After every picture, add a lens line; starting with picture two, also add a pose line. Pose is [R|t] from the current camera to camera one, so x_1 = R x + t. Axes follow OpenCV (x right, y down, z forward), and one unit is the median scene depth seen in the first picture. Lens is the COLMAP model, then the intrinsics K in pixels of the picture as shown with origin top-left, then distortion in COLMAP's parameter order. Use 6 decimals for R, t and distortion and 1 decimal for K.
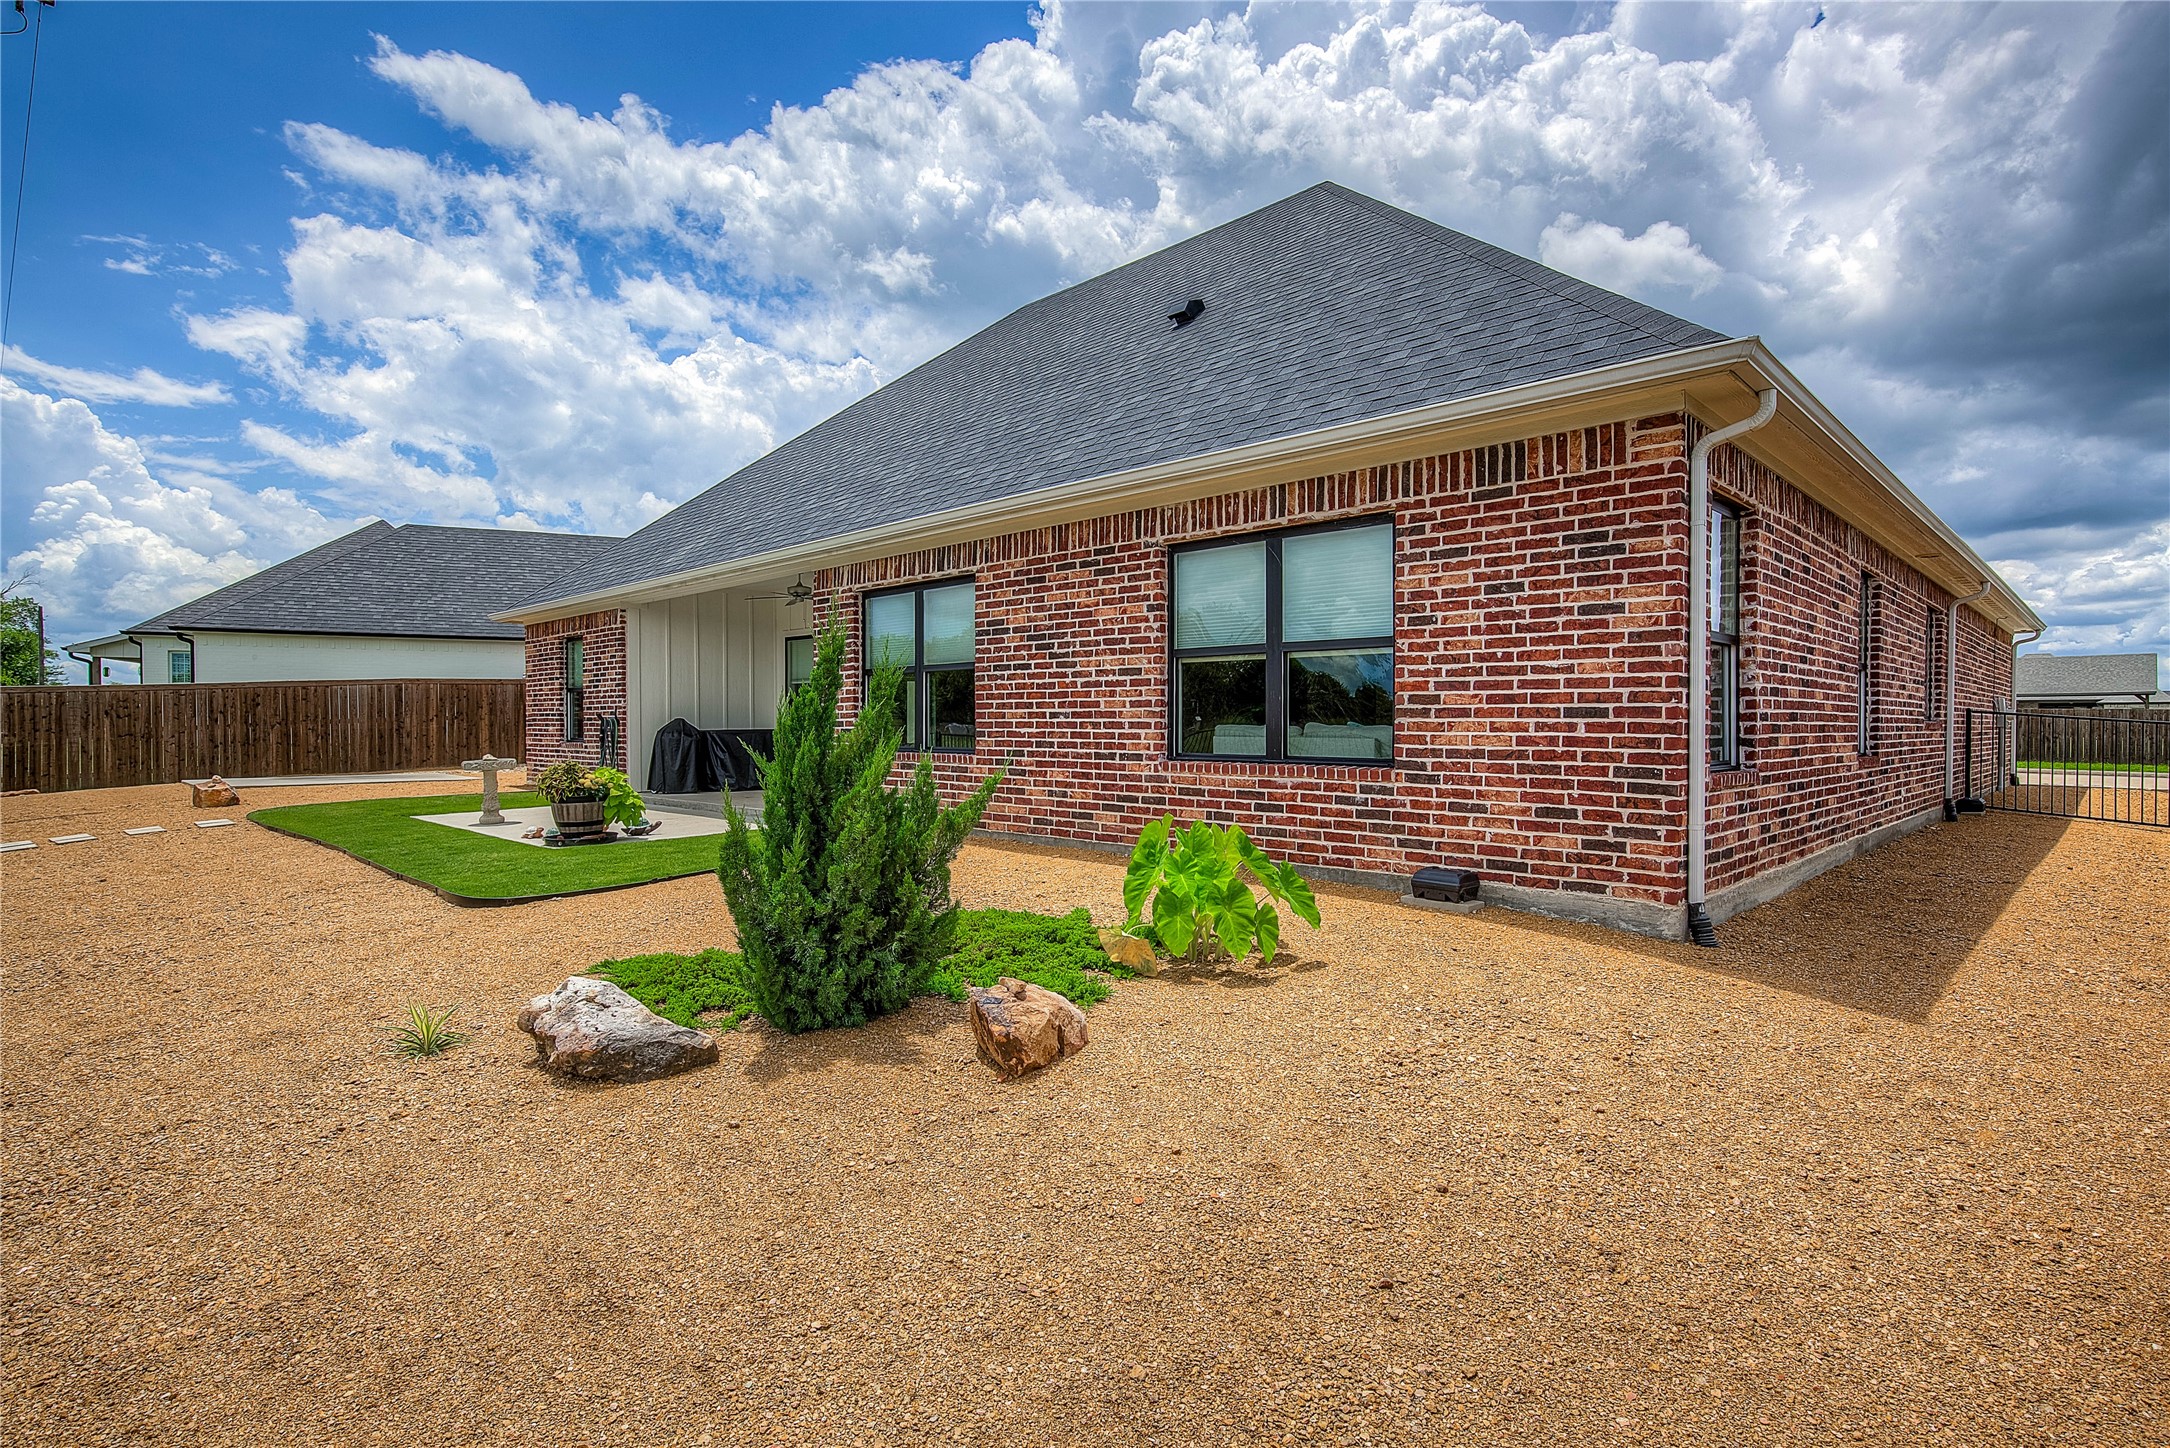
lens RADIAL K [[1114.6, 0, 1074.1], [0, 1114.6, 718.4], [0, 0, 1]] dist [0.002248, 0.001067]
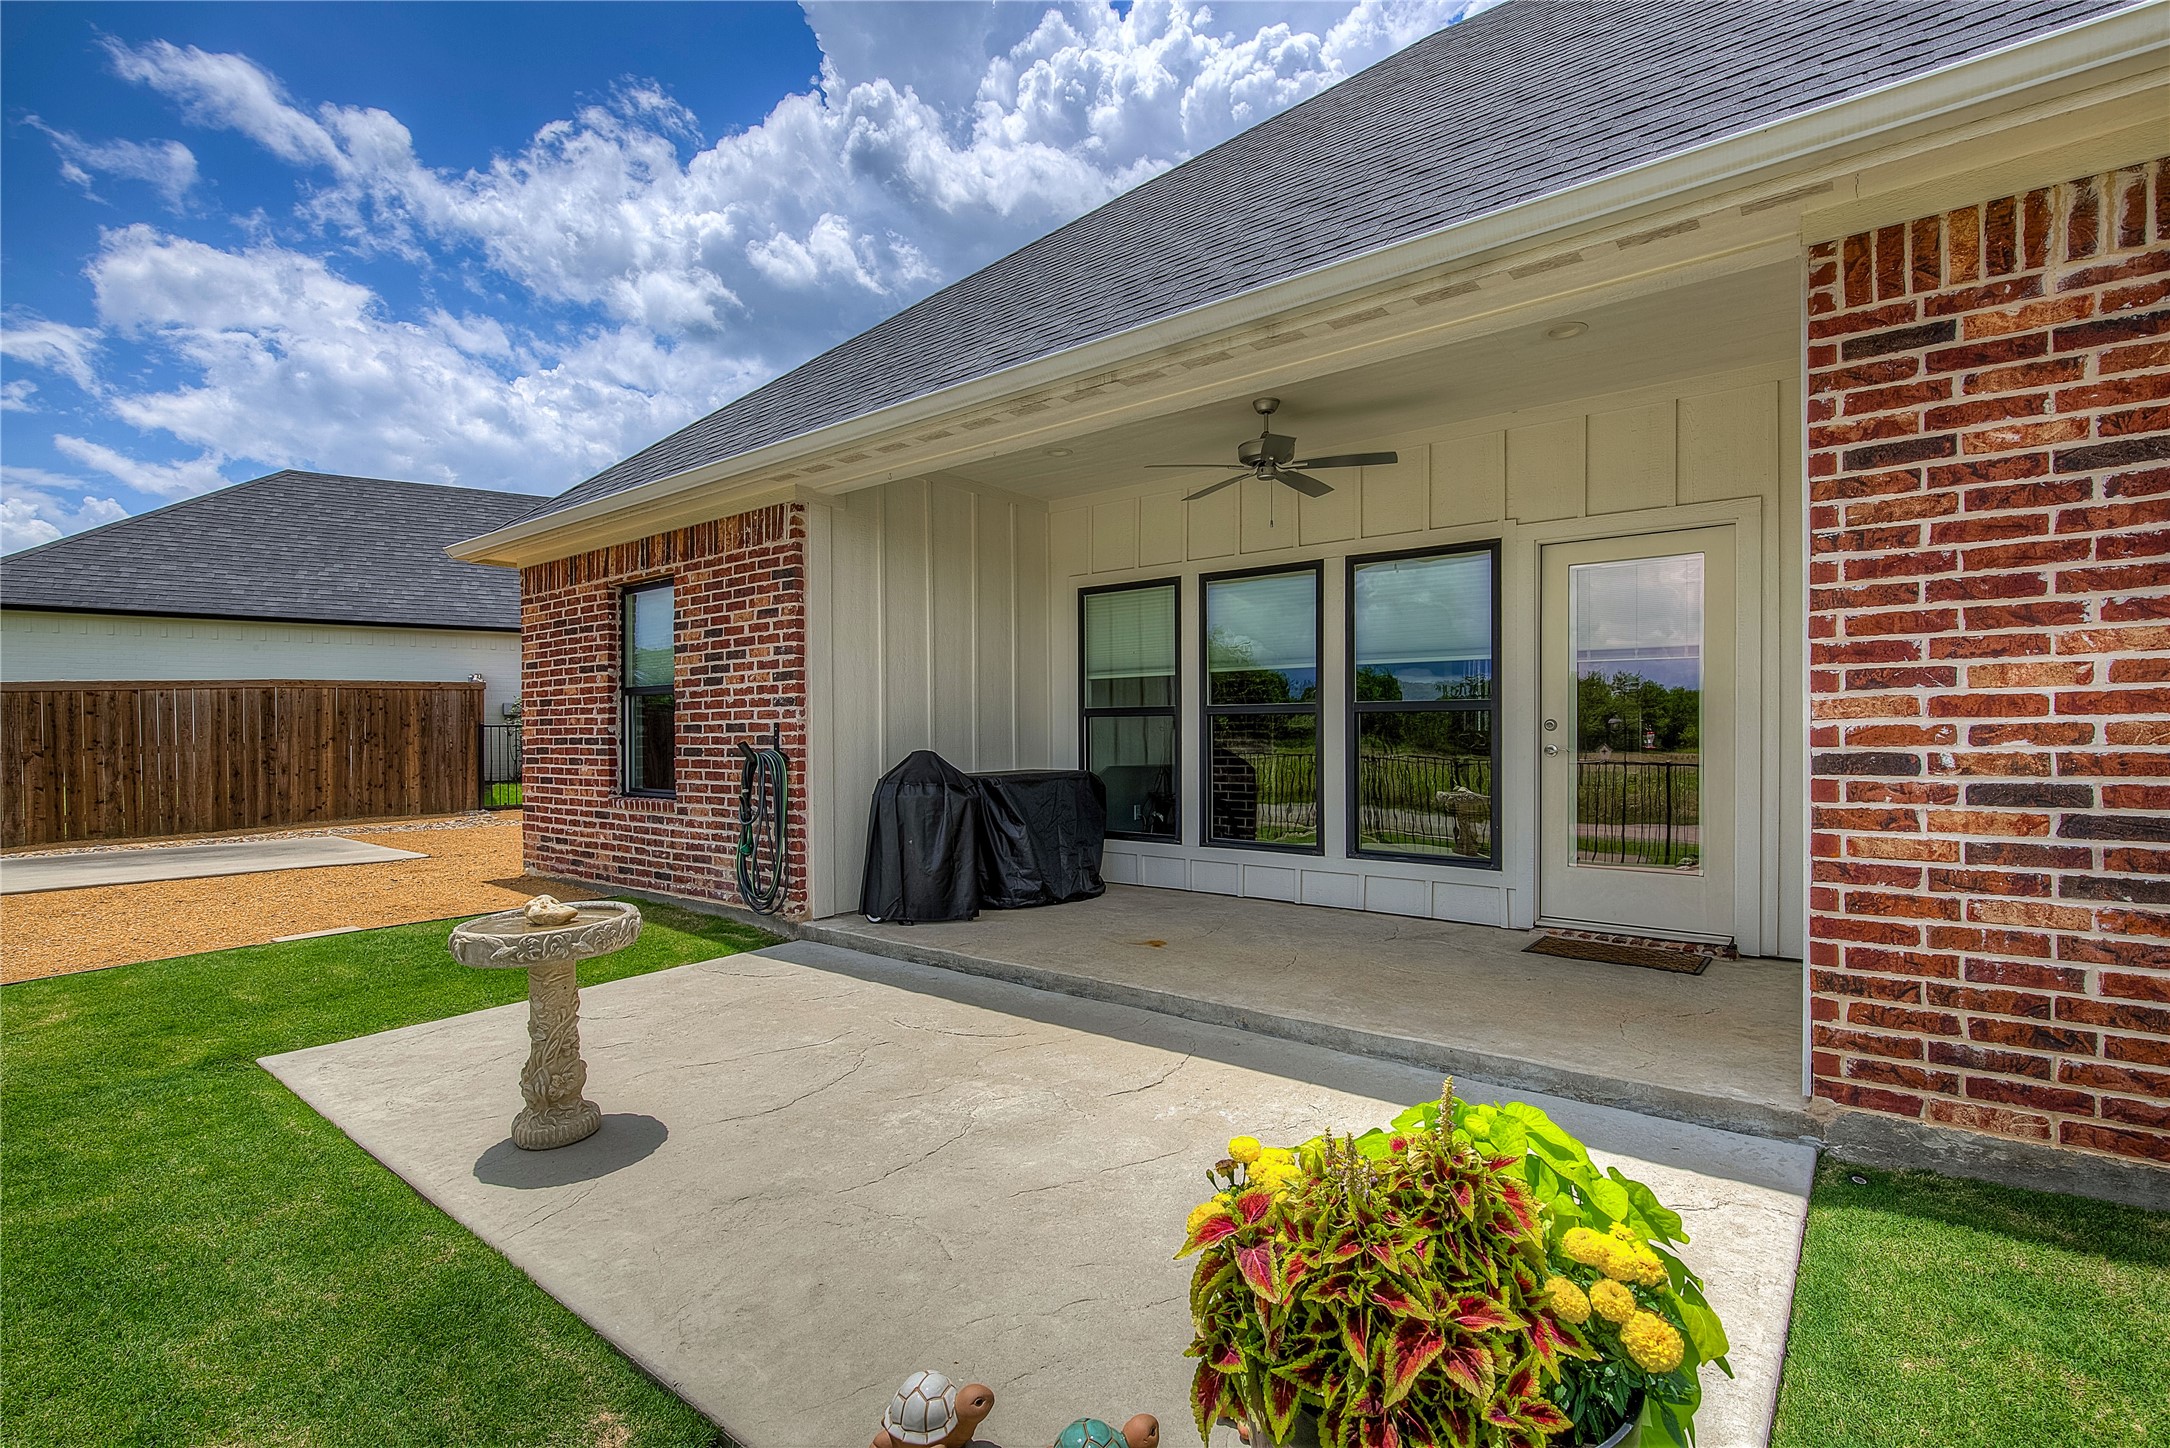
lens RADIAL K [[1006.2, 0, 1085.0], [0, 1006.2, 724.0], [0, 0, 1]] dist [-0.001713, 0.000486]
pose [[0.992041, -0.001801, 0.125904, -0.263745], [0.002812, 0.999965, -0.007853, -0.006121], [-0.125886, 0.008144, 0.992011, 0.455609]]
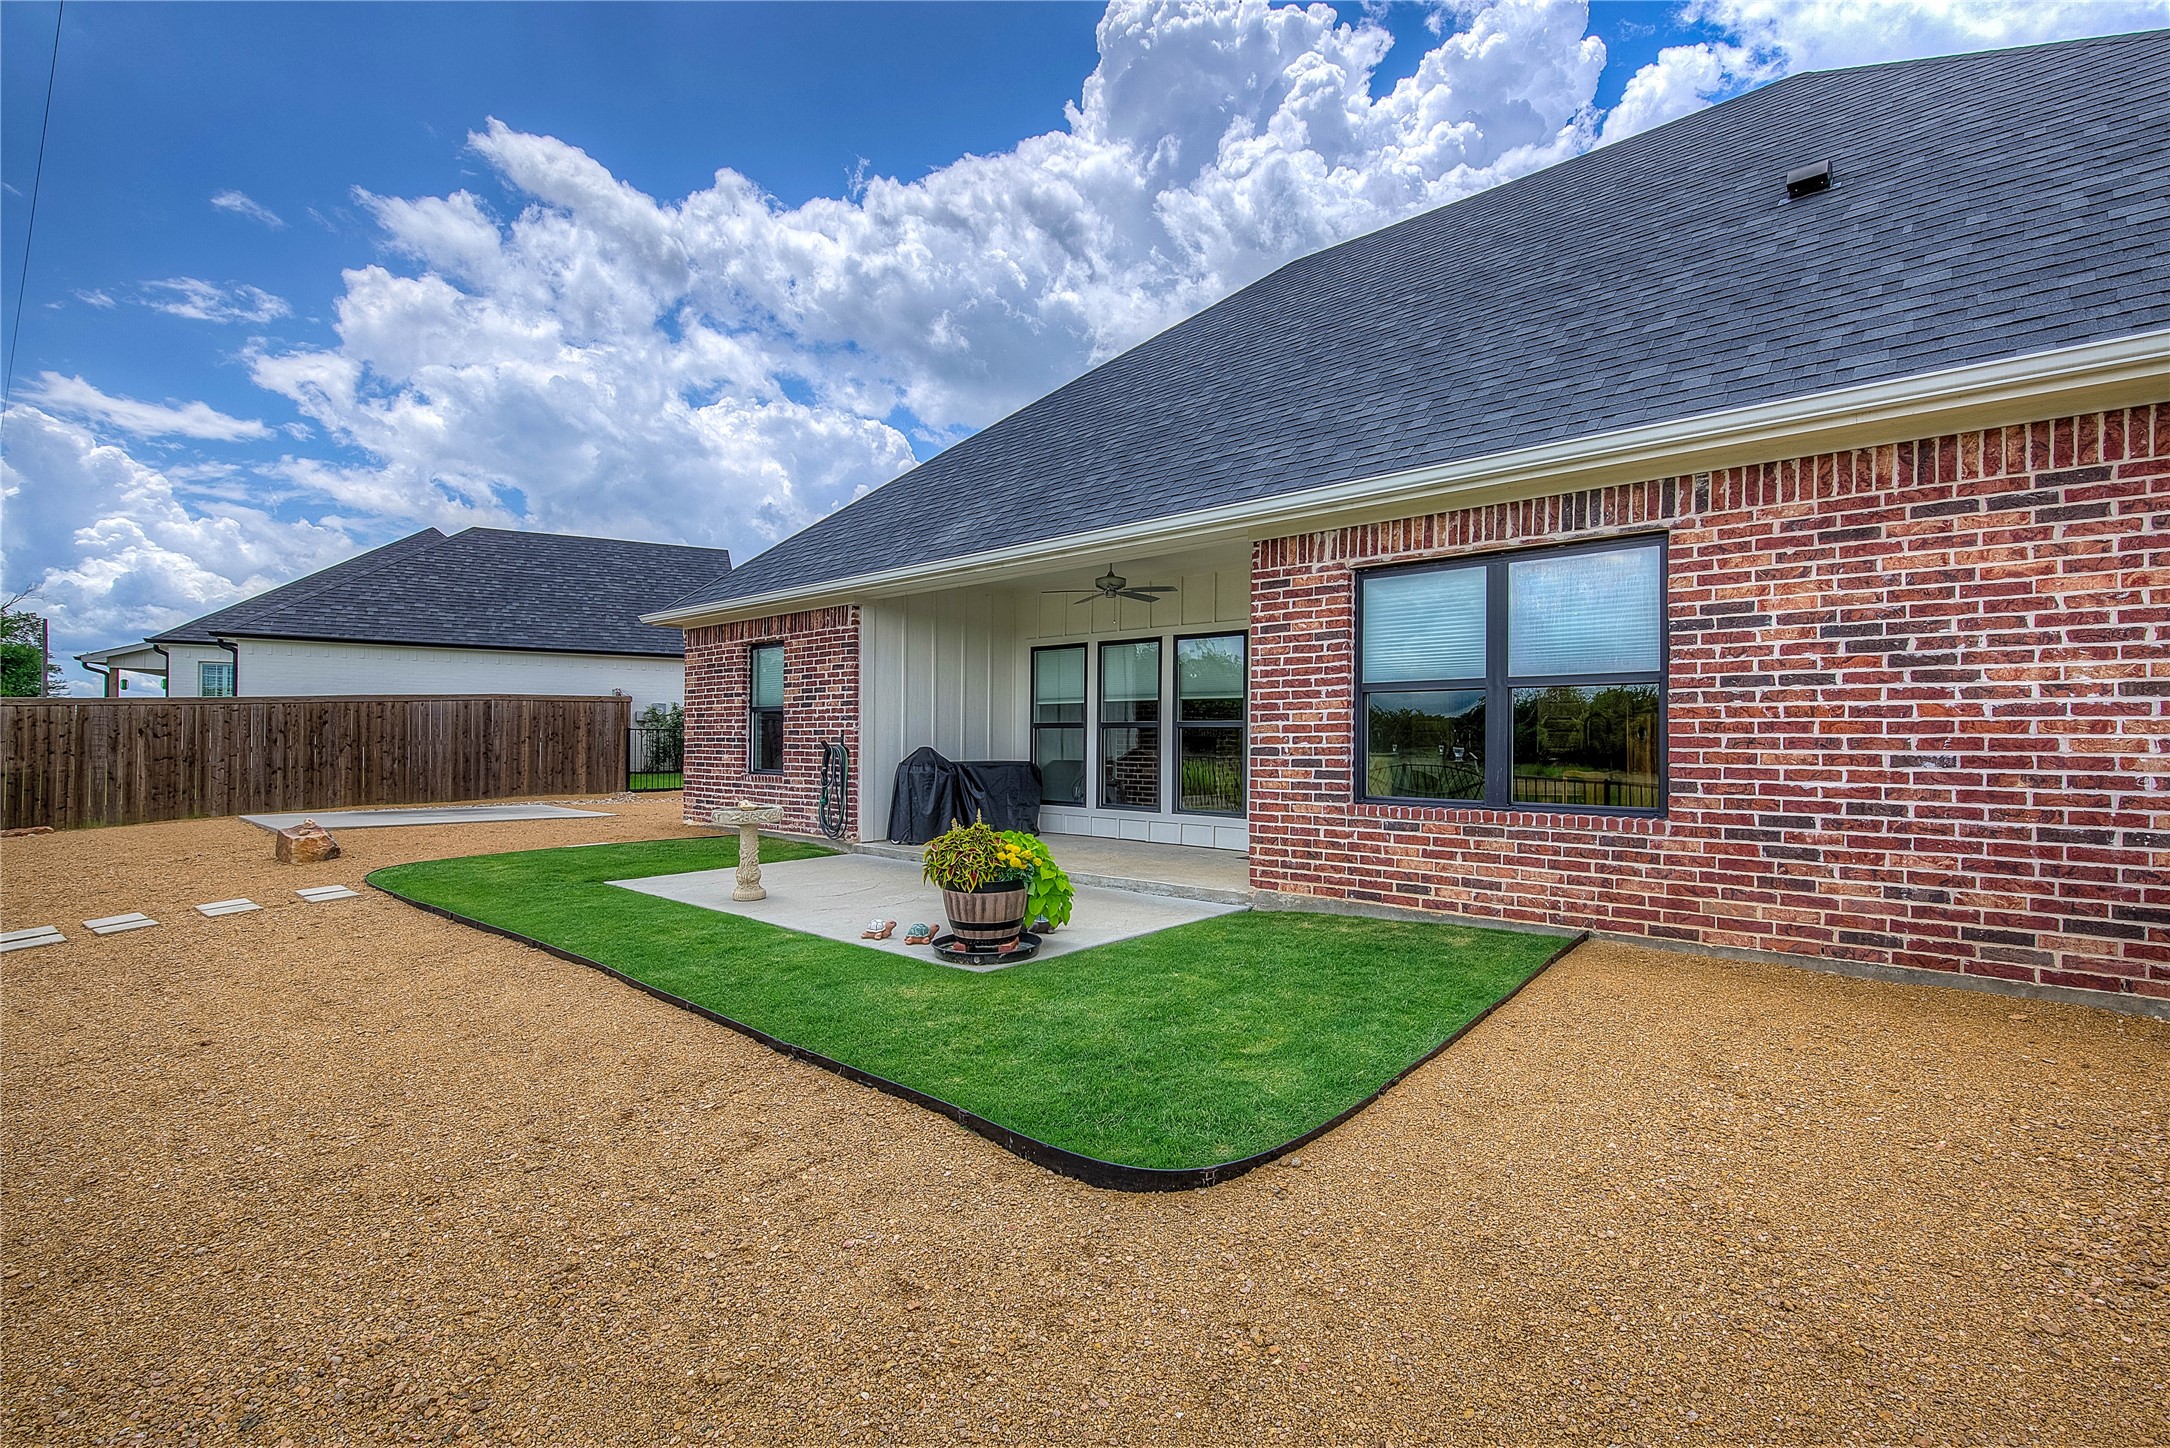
lens RADIAL K [[1006.2, 0, 1085.0], [0, 1006.2, 724.0], [0, 0, 1]] dist [-0.001713, 0.000486]
pose [[0.998187, 0.010138, 0.059323, -0.220506], [-0.009170, 0.999821, -0.016571, -0.004438], [-0.059480, 0.015997, 0.998101, 0.224968]]
